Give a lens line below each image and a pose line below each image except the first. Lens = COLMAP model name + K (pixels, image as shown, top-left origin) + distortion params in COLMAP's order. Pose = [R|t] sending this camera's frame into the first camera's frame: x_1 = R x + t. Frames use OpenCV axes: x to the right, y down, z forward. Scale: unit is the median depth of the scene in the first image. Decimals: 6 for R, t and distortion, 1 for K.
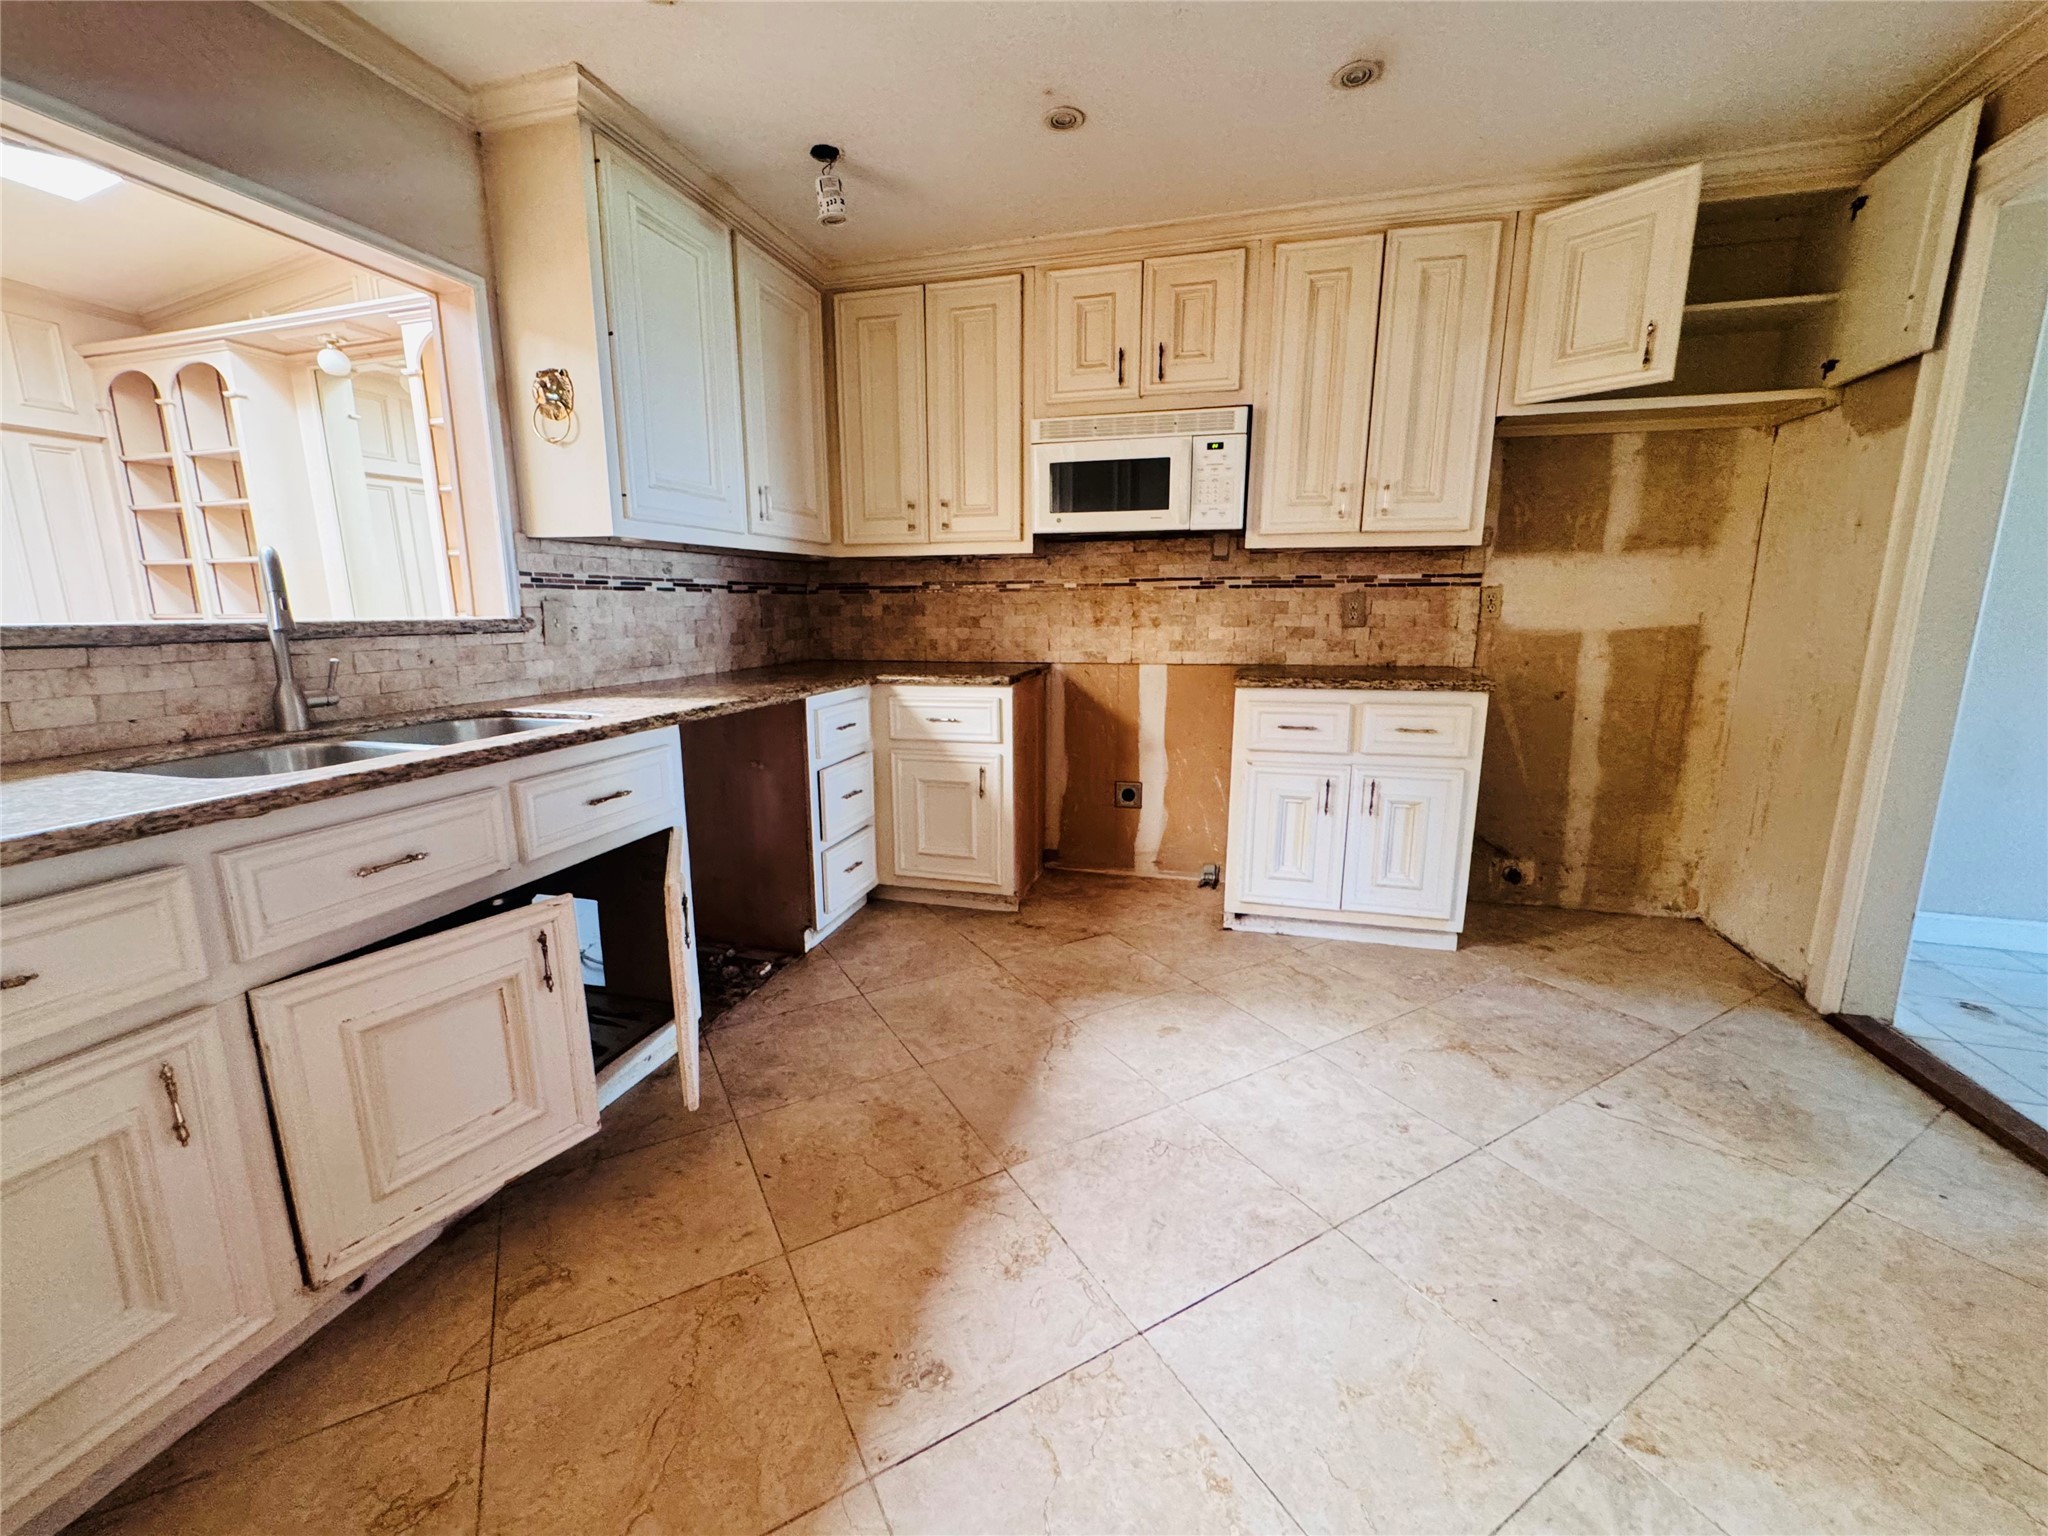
lens RADIAL K [[858.4, 0, 1020.1], [0, 858.4, 779.8], [0, 0, 1]] dist [0.000104, 0.000009]
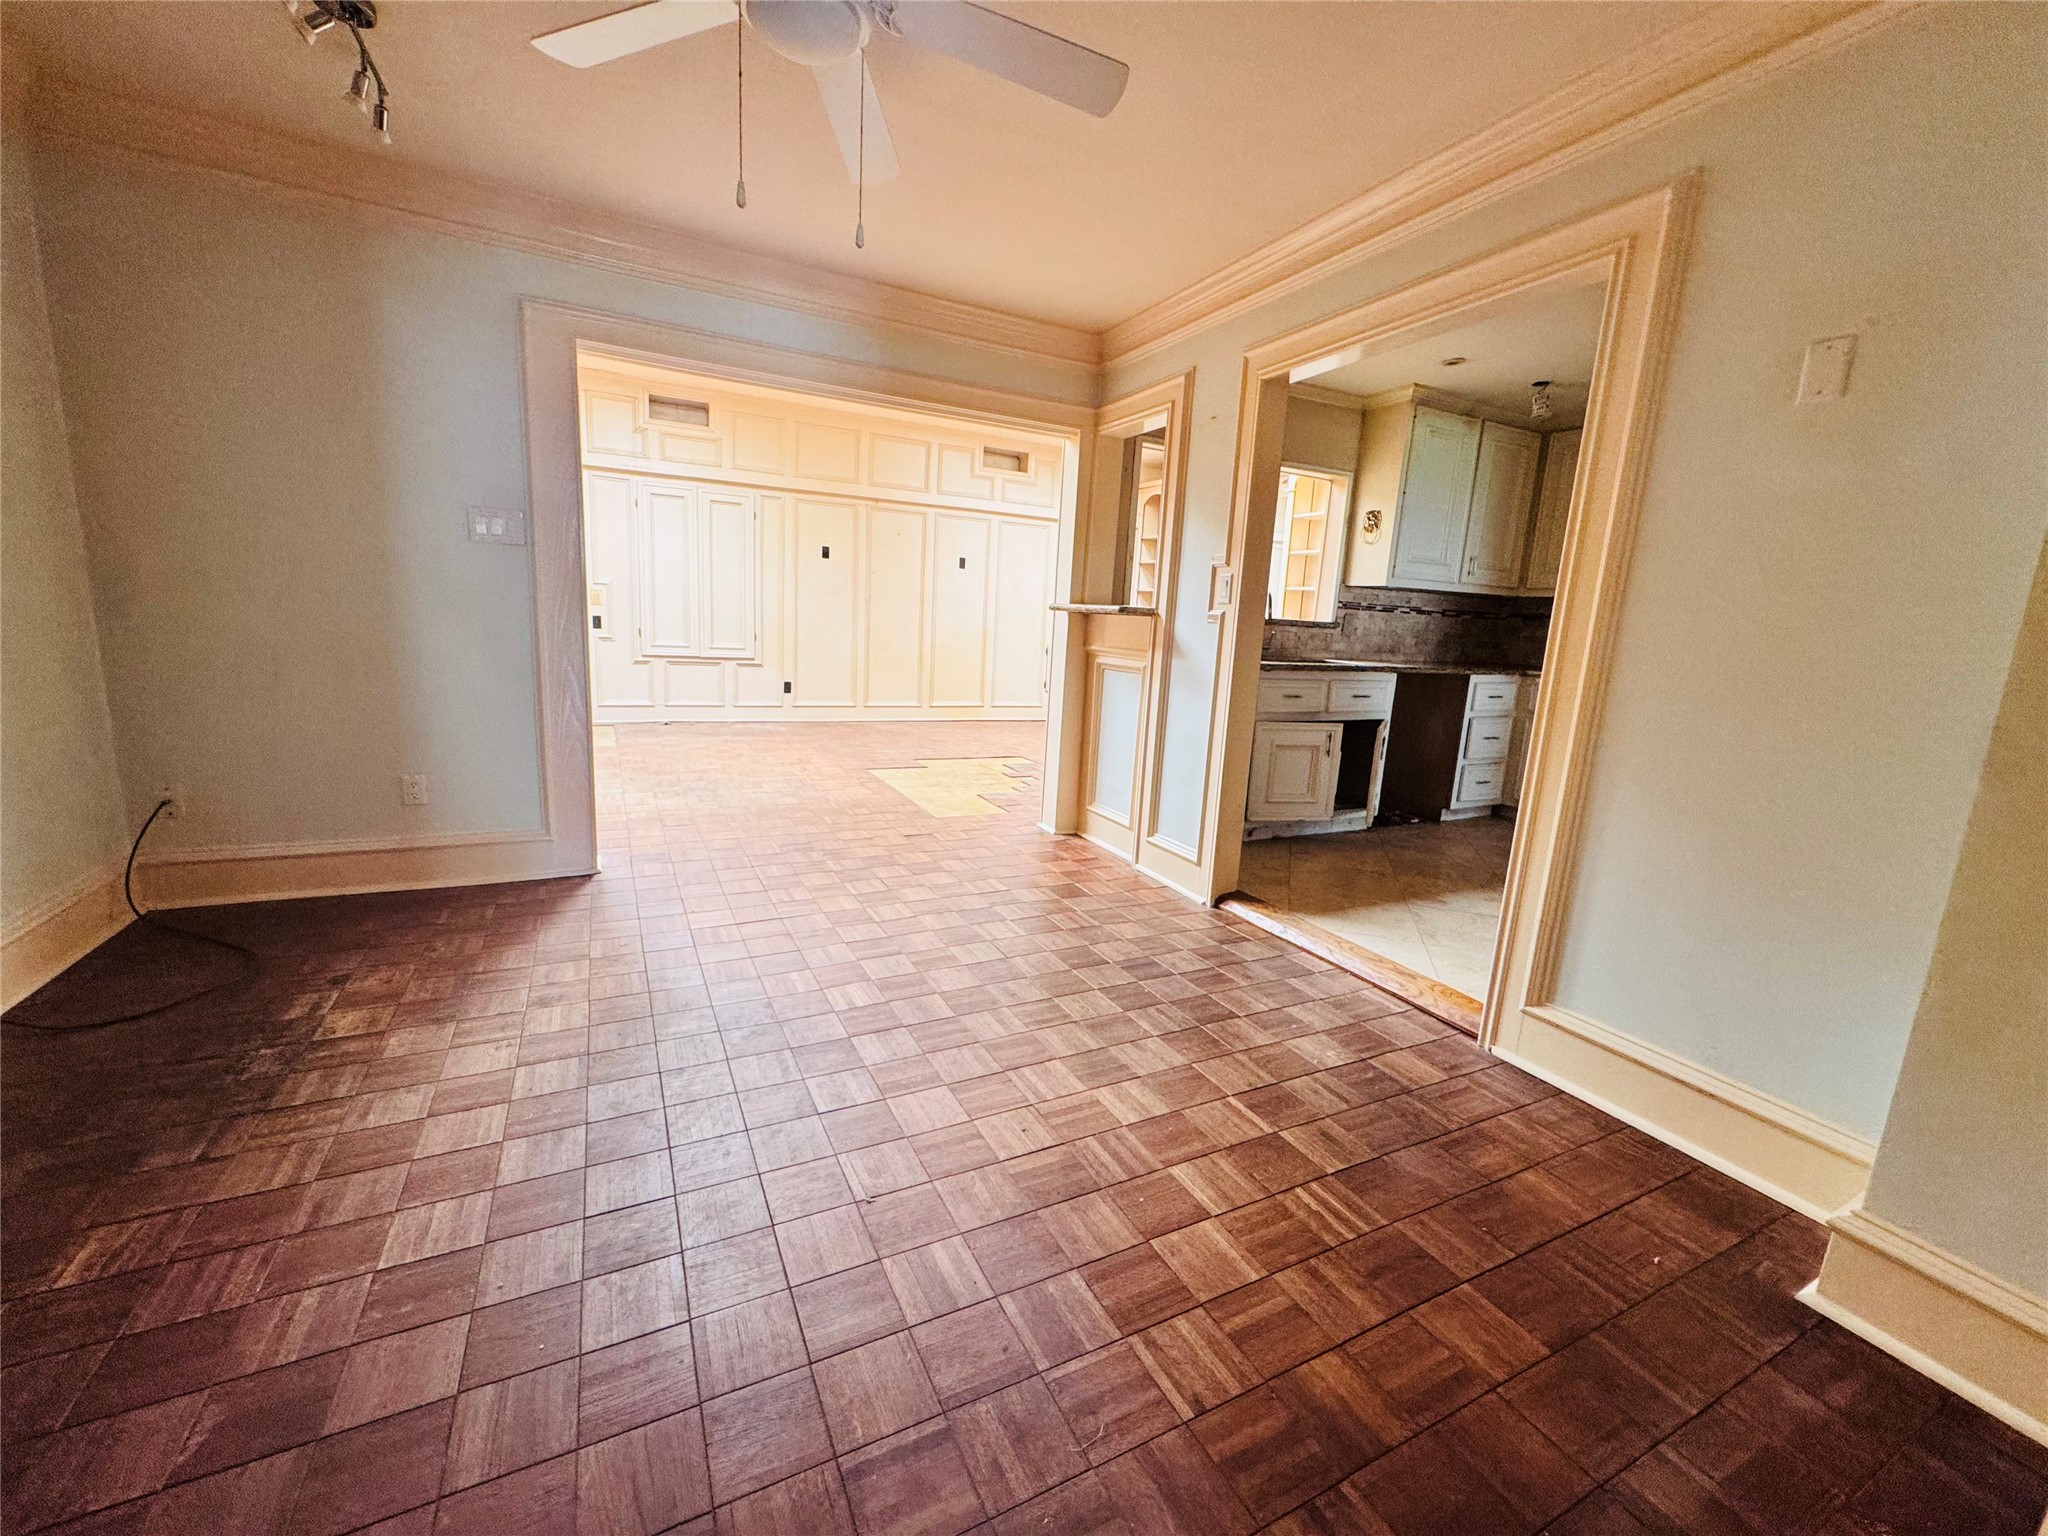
lens RADIAL K [[858.4, 0, 1020.1], [0, 858.4, 779.8], [0, 0, 1]] dist [0.000104, 0.000009]
pose [[0.694670, 0.173046, -0.698204, 0.434759], [-0.195280, 0.979548, 0.048483, 0.243117], [0.692314, 0.102666, 0.714256, -1.023314]]
